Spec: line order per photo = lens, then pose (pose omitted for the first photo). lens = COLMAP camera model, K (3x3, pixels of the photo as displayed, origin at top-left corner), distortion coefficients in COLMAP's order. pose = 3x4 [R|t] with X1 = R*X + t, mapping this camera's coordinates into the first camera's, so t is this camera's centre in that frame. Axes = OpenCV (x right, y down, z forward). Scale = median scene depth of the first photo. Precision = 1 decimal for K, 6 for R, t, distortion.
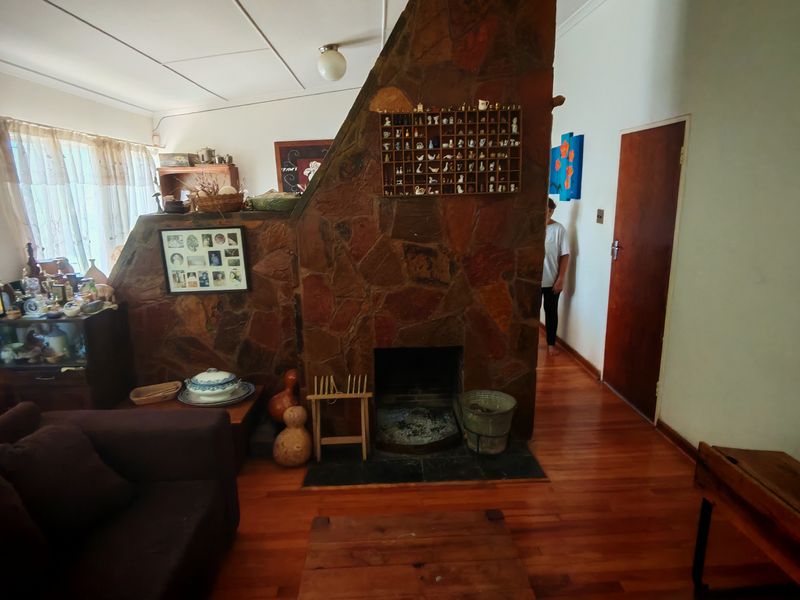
lens RADIAL K [[485.2, 0, 400.0], [0, 485.2, 300.0], [0, 0, 1]] dist [-0.003855, 0.000154]
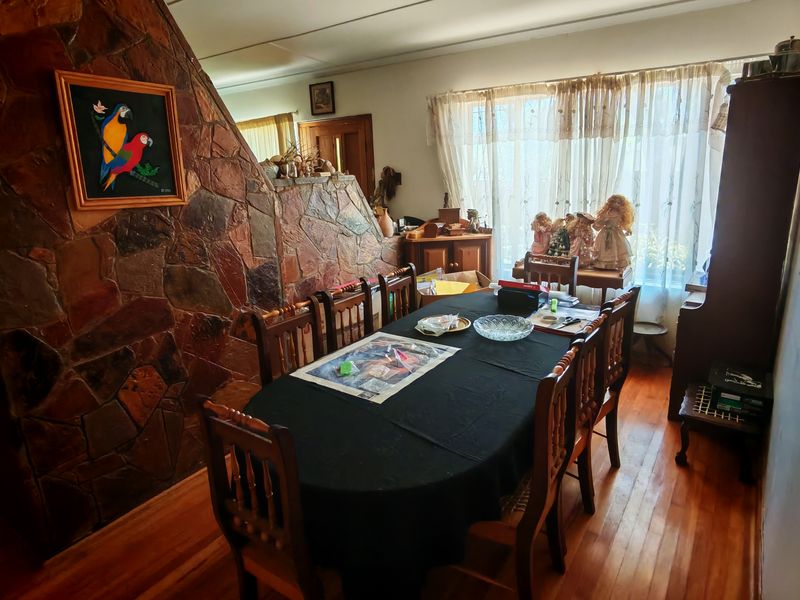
lens RADIAL K [[485.2, 0, 400.0], [0, 485.2, 300.0], [0, 0, 1]] dist [-0.003855, 0.000154]
pose [[-0.604295, 0.243141, -0.758755, 0.410524], [-0.141924, 0.904223, 0.402788, -0.425824], [0.784018, 0.351088, -0.511910, 1.966090]]
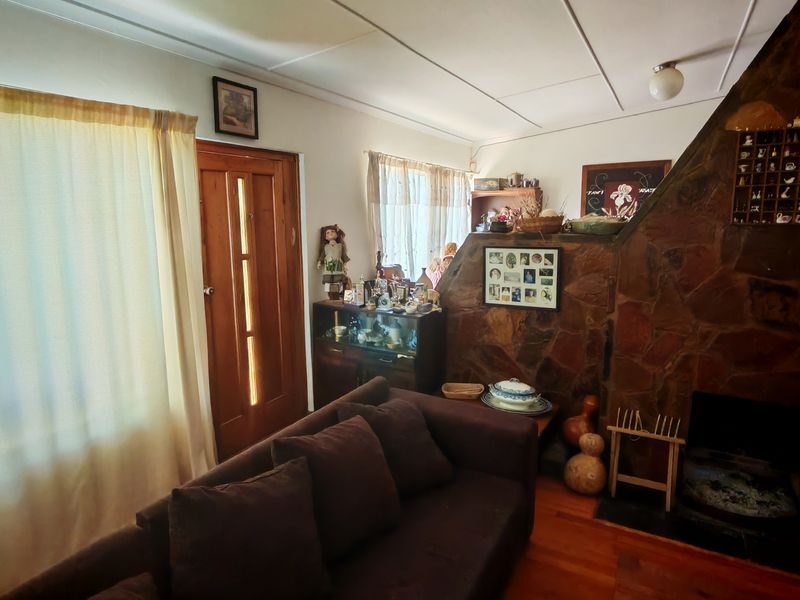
lens RADIAL K [[485.2, 0, 400.0], [0, 485.2, 300.0], [0, 0, 1]] dist [-0.003855, 0.000154]
pose [[0.854825, 0.111575, -0.506779, -0.081689], [-0.133570, 0.991014, -0.007117, 0.011462], [0.501431, 0.073774, 0.862047, -0.055296]]
